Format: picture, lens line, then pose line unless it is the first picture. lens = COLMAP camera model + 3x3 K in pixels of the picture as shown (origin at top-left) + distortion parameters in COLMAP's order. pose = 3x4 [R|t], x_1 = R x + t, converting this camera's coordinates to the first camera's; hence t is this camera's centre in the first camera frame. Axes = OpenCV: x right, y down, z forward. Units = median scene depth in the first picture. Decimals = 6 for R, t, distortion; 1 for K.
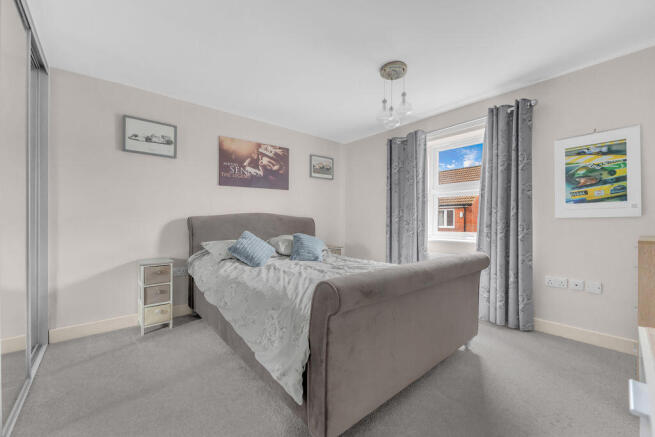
lens RADIAL K [[265.4, 0, 329.3], [0, 265.4, 220.7], [0, 0, 1]] dist [-0.000066, -0.000508]
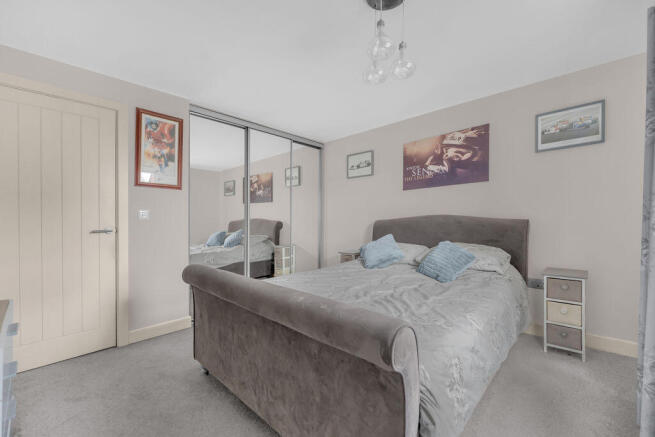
lens RADIAL K [[265.4, 0, 329.1], [0, 265.4, 221.9], [0, 0, 1]] dist [-0.000066, -0.000508]
pose [[0.104053, 0.001190, -0.994571, 0.582644], [0.002550, 0.999996, 0.001464, -0.008418], [0.994568, -0.002688, 0.104049, 0.555782]]
